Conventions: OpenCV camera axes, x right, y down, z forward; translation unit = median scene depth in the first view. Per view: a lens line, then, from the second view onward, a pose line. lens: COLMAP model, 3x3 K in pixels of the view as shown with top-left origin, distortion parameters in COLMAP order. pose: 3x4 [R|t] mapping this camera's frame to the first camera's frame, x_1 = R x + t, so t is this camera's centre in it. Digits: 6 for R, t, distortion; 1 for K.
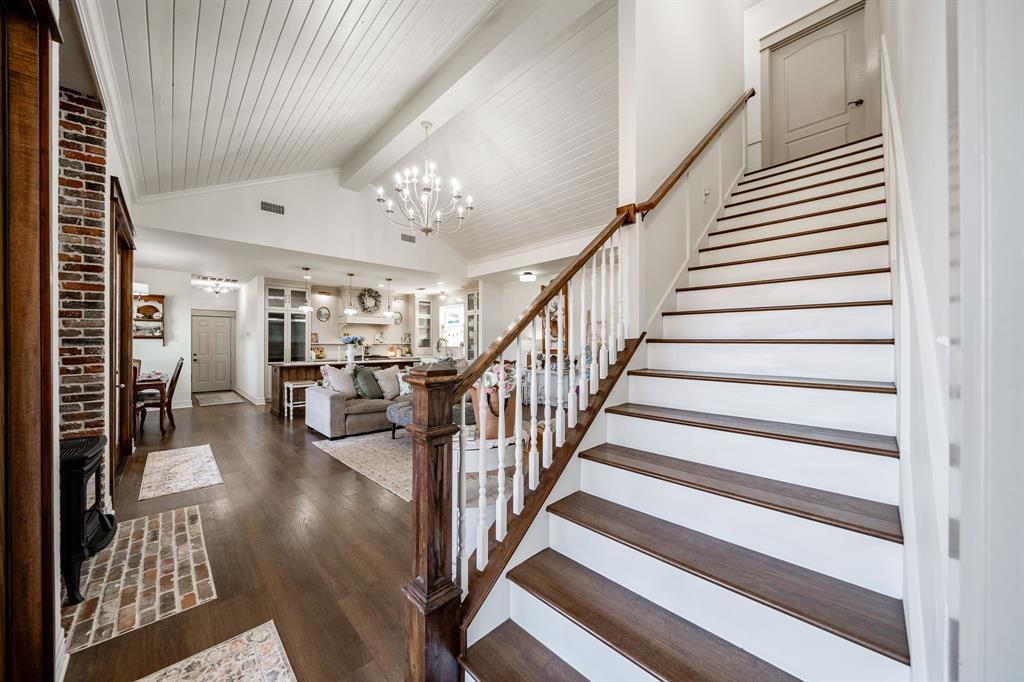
lens RADIAL K [[355.2, 0, 513.3], [0, 355.2, 341.6], [0, 0, 1]] dist [0.000007, -0.000055]
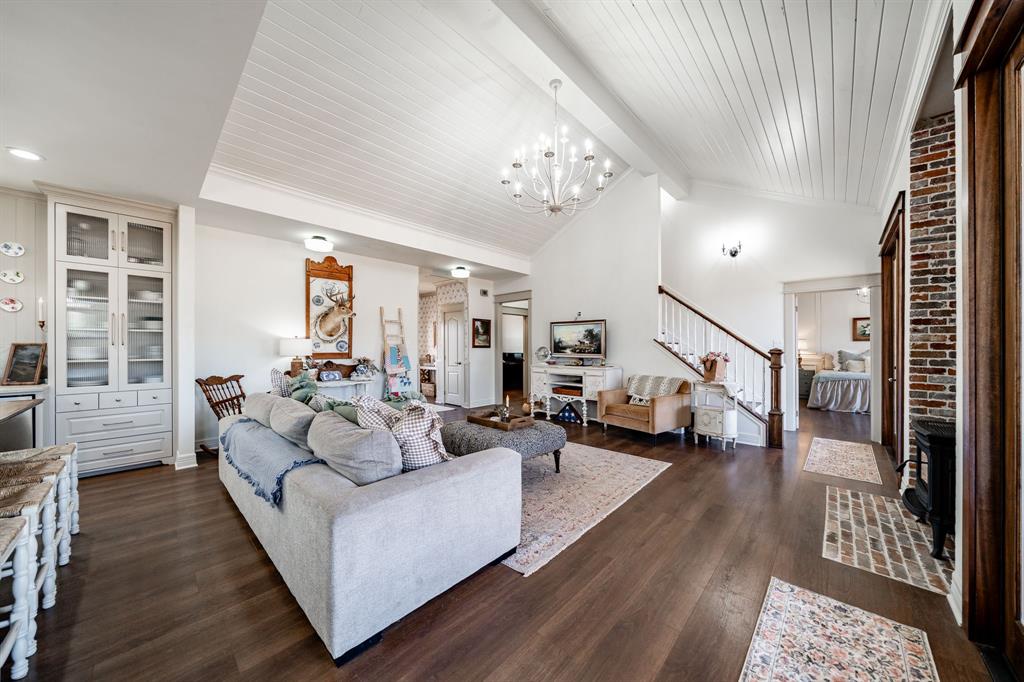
lens RADIAL K [[355.2, 0, 511.4], [0, 355.2, 346.3], [0, 0, 1]] dist [0.000007, -0.000055]
pose [[-0.056850, 0.004797, 0.998371, -1.851240], [-0.003384, 0.999982, -0.004998, 0.030569], [-0.998377, -0.003663, -0.056832, 1.966559]]
